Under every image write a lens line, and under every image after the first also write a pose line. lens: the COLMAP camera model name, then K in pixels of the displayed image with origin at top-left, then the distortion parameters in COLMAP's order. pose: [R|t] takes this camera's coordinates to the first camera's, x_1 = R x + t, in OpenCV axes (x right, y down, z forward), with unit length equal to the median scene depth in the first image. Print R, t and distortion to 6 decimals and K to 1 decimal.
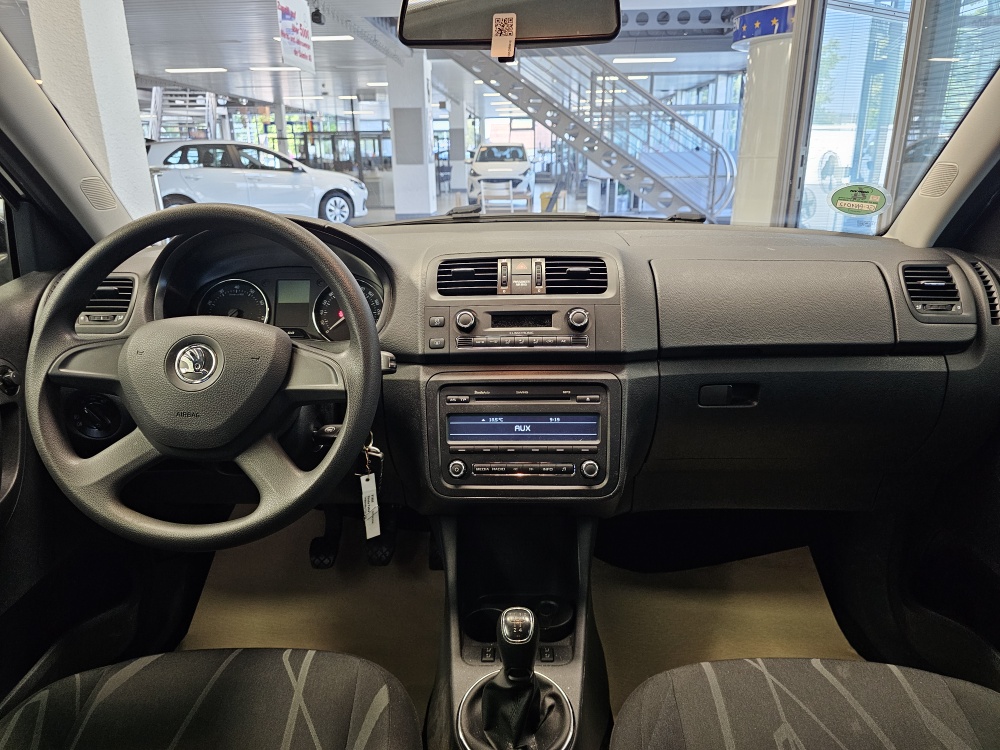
lens RADIAL K [[681.4, 0, 500.0], [0, 681.4, 375.0], [0, 0, 1]] dist [0.064028, -0.067084]
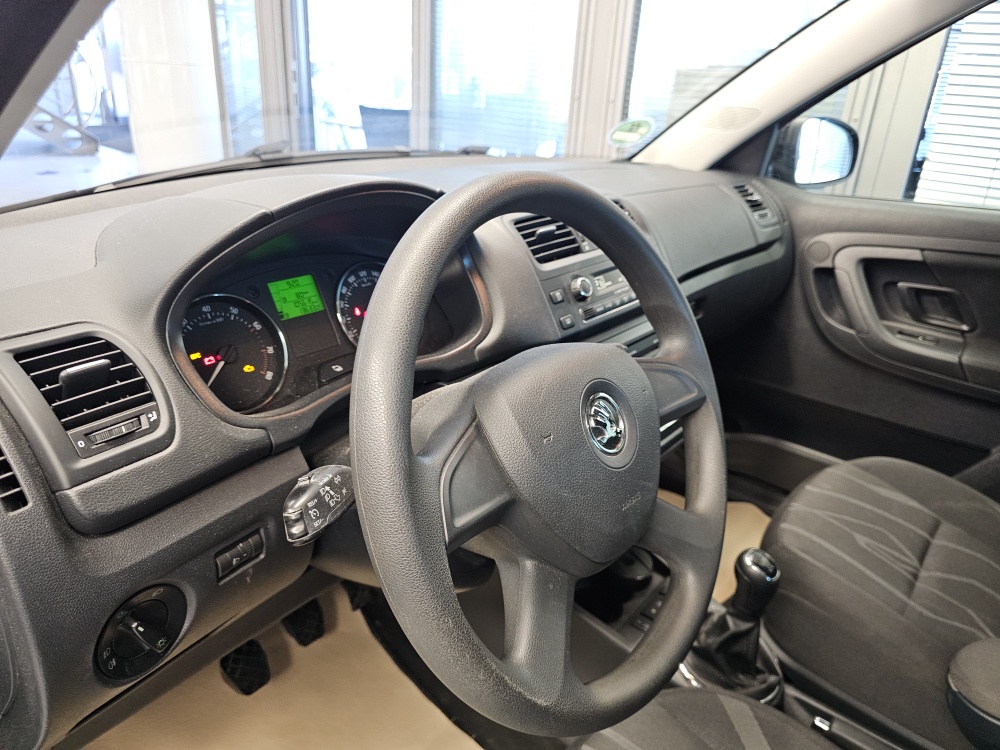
lens RADIAL K [[681.4, 0, 500.0], [0, 681.4, 375.0], [0, 0, 1]] dist [0.064028, -0.067084]
pose [[0.619161, -0.278397, 0.734258, -0.063656], [0.186352, 0.960427, 0.207009, -0.014154], [-0.762832, 0.008659, 0.646539, 0.043102]]
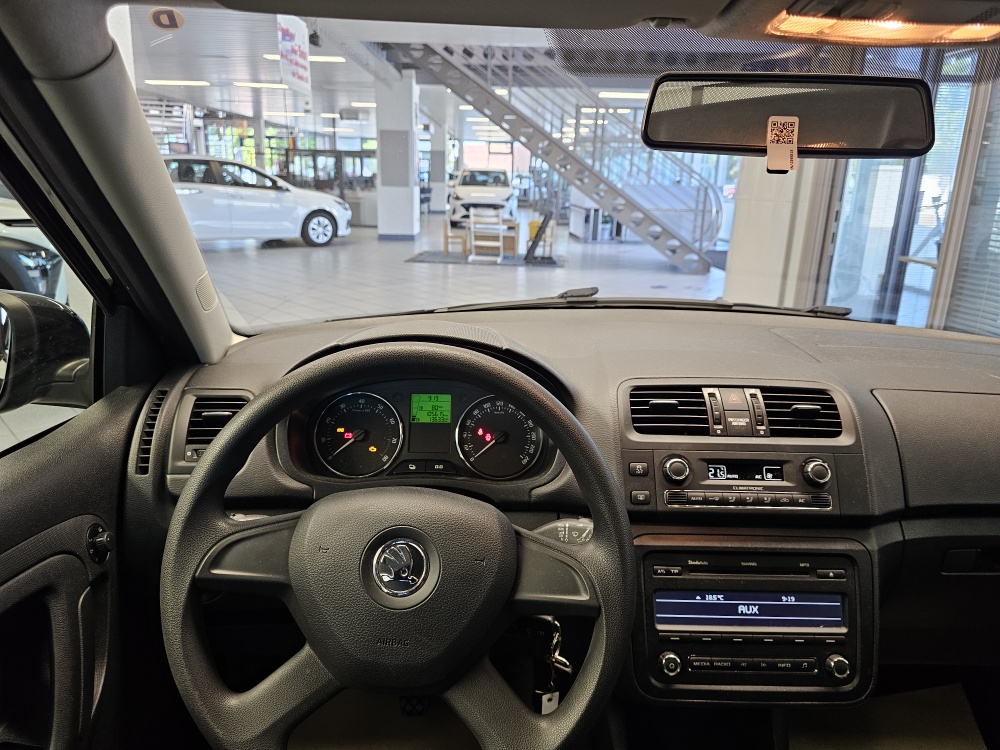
lens RADIAL K [[684.2, 0, 503.8], [0, 684.2, 359.7], [0, 0, 1]] dist [0.060742, -0.069510]
pose [[0.998143, 0.027223, 0.054487, -0.024755], [-0.024517, 0.998461, -0.049738, -0.013488], [-0.055757, 0.048309, 0.997275, 0.016089]]
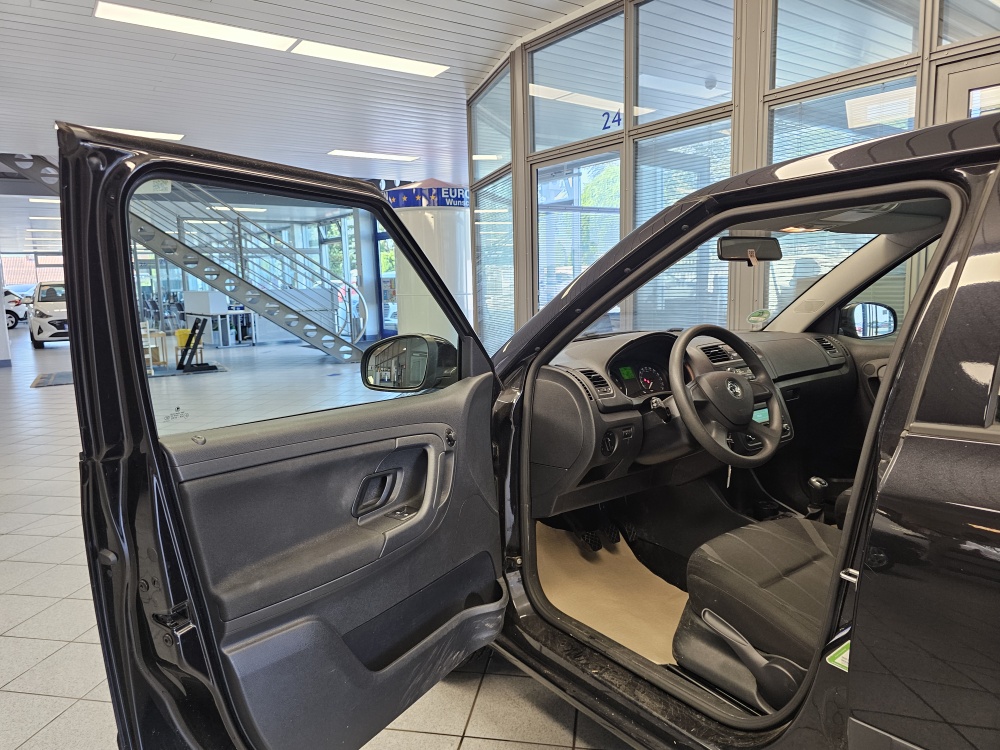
lens RADIAL K [[673.4, 0, 500.0], [0, 673.4, 375.0], [0, 0, 1]] dist [0.064309, -0.065939]
pose [[0.789272, -0.091455, 0.607195, -0.161925], [0.201339, 0.972723, -0.115203, 0.002531], [-0.580097, 0.213178, 0.786157, -0.023614]]
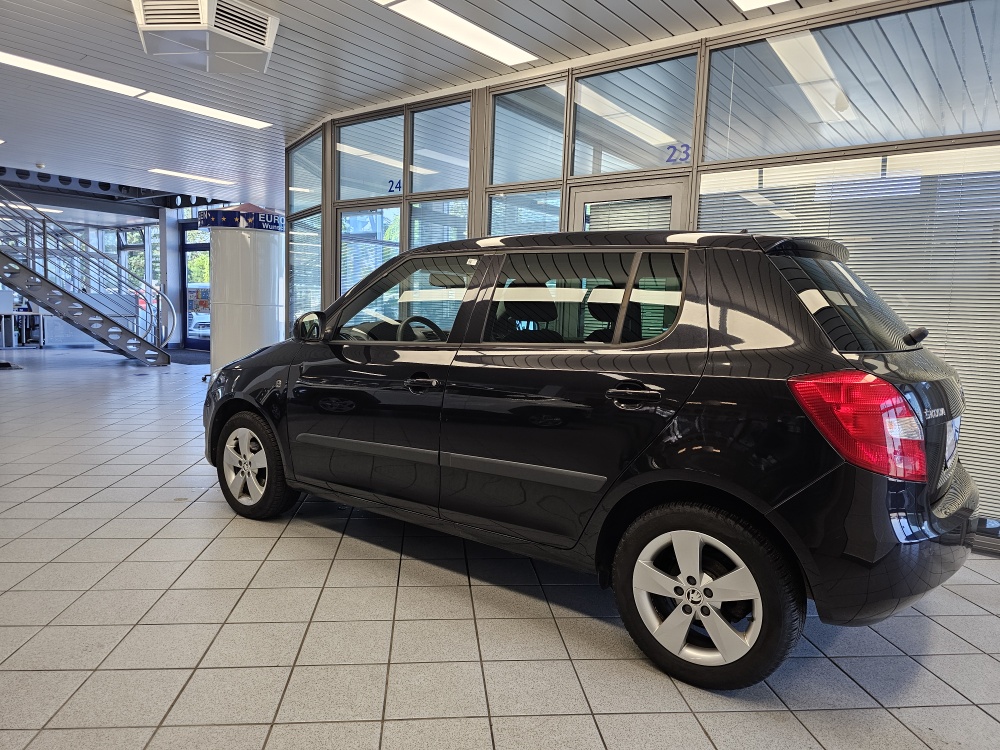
lens RADIAL K [[673.4, 0, 500.0], [0, 673.4, 375.0], [0, 0, 1]] dist [0.064309, -0.065939]
pose [[0.592728, -0.043881, 0.804206, -0.256003], [0.203633, 0.974238, -0.096926, 0.046725], [-0.779235, 0.221214, 0.586394, -0.135511]]
